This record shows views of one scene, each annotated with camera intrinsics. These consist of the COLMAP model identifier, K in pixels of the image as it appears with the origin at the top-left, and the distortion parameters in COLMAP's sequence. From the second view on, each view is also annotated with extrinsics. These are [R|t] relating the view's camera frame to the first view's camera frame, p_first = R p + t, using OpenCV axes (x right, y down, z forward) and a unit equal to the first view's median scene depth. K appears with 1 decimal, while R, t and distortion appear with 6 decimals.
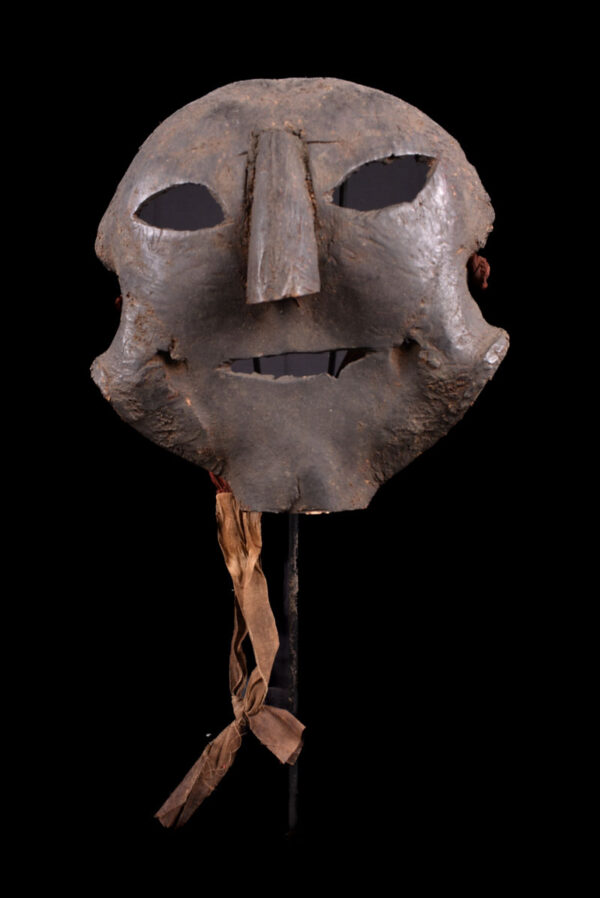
lens RADIAL K [[707.6, 0, 300.0], [0, 707.6, 449.0], [0, 0, 1]] dist [-0.103961, -0.001693]
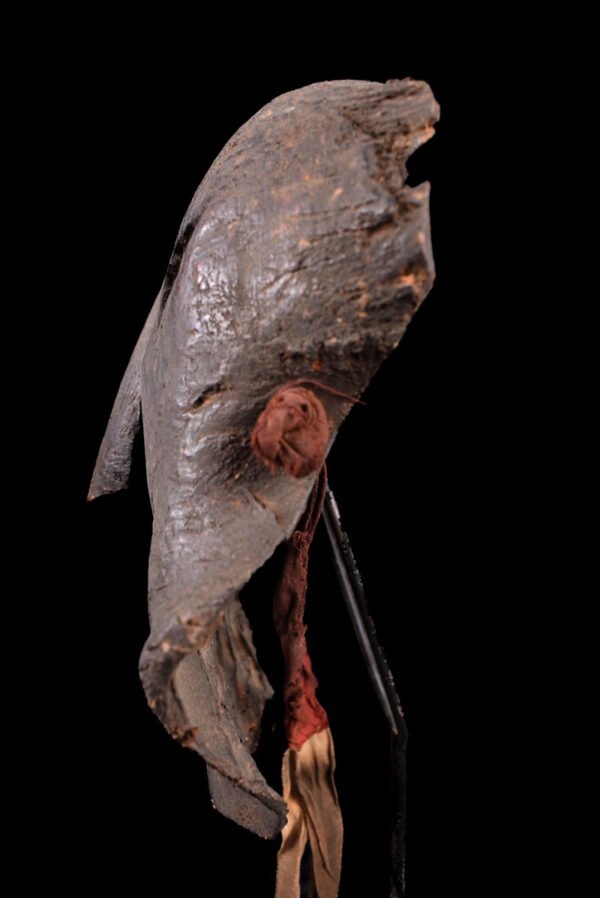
lens RADIAL K [[707.6, 0, 300.0], [0, 707.6, 449.0], [0, 0, 1]] dist [-0.103961, -0.001693]
pose [[0.132564, 0.018166, -0.991008, 0.701648], [-0.054324, 0.998462, 0.011036, -0.263672], [0.989685, 0.052372, 0.133347, 1.009357]]
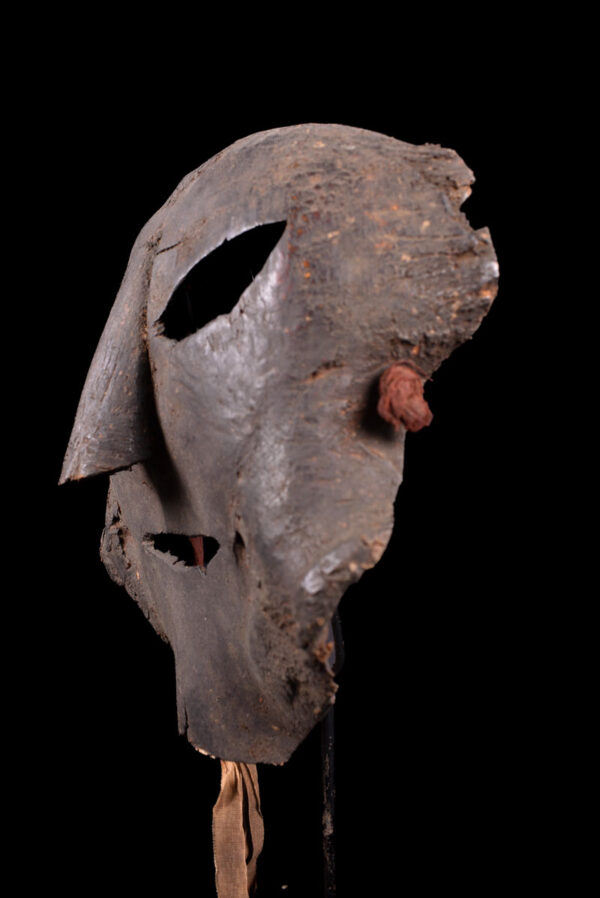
lens RADIAL K [[707.6, 0, 300.0], [0, 707.6, 449.0], [0, 0, 1]] dist [-0.103961, -0.001693]
pose [[0.602783, -0.006088, -0.797882, 0.676545], [-0.031786, 0.998994, -0.031636, -0.209063], [0.797272, 0.044432, 0.601983, 0.659536]]
